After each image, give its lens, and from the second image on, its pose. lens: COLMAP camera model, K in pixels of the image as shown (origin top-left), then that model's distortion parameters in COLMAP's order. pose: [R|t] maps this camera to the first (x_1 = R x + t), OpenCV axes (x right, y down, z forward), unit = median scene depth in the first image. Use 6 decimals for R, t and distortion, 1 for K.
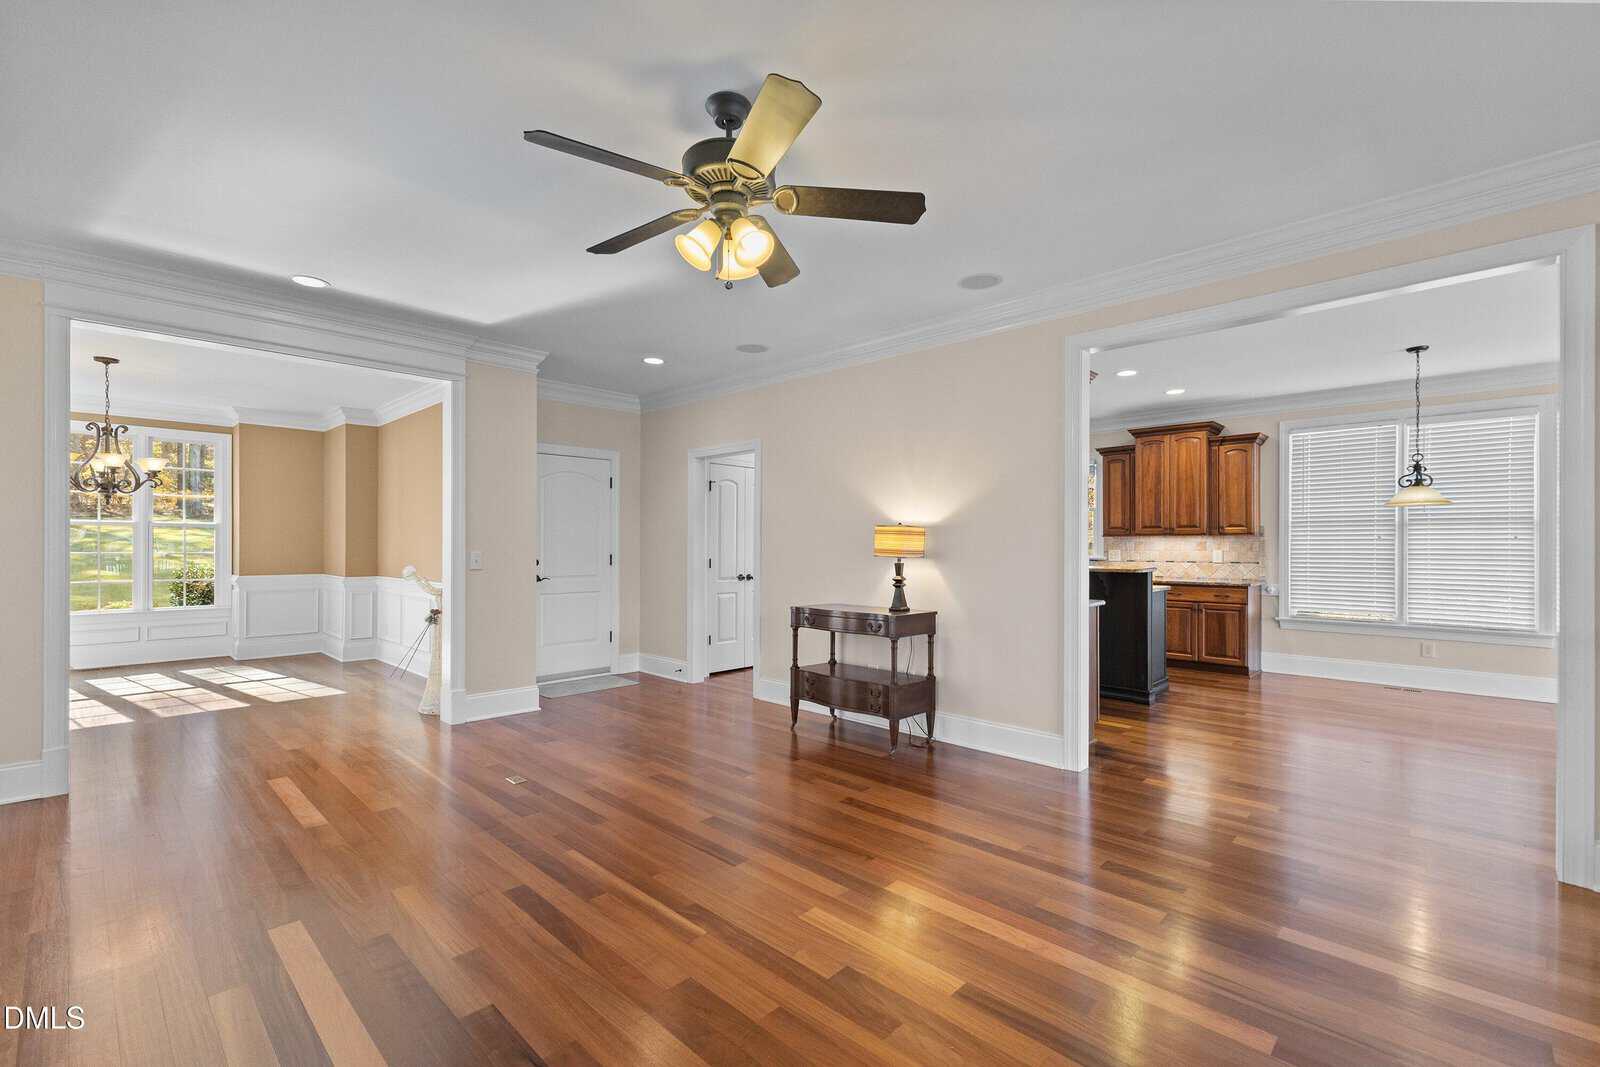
lens RADIAL K [[699.7, 0, 794.7], [0, 699.7, 531.0], [0, 0, 1]] dist [0.007883, 0.000154]
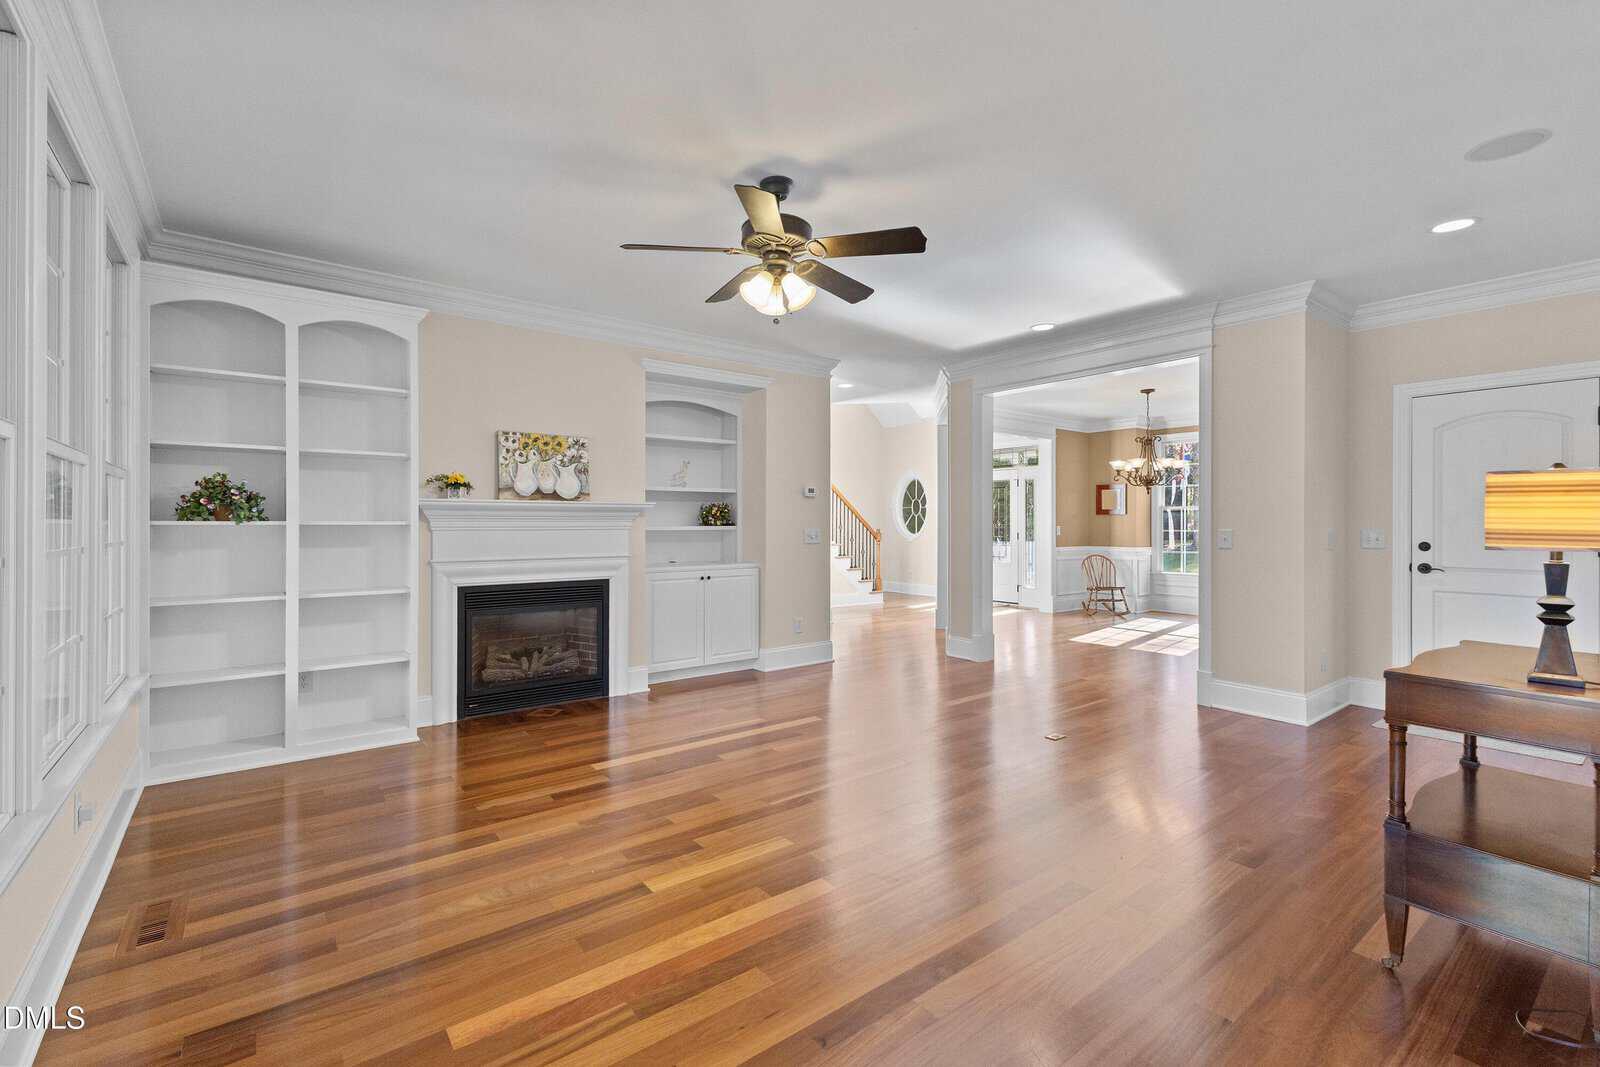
lens RADIAL K [[699.7, 0, 794.7], [0, 699.7, 531.0], [0, 0, 1]] dist [0.007883, 0.000154]
pose [[-0.141153, 0.002039, -0.989986, 0.617467], [0.006595, 0.999978, 0.001120, 0.024173], [0.989966, -0.006371, -0.141163, 0.640565]]
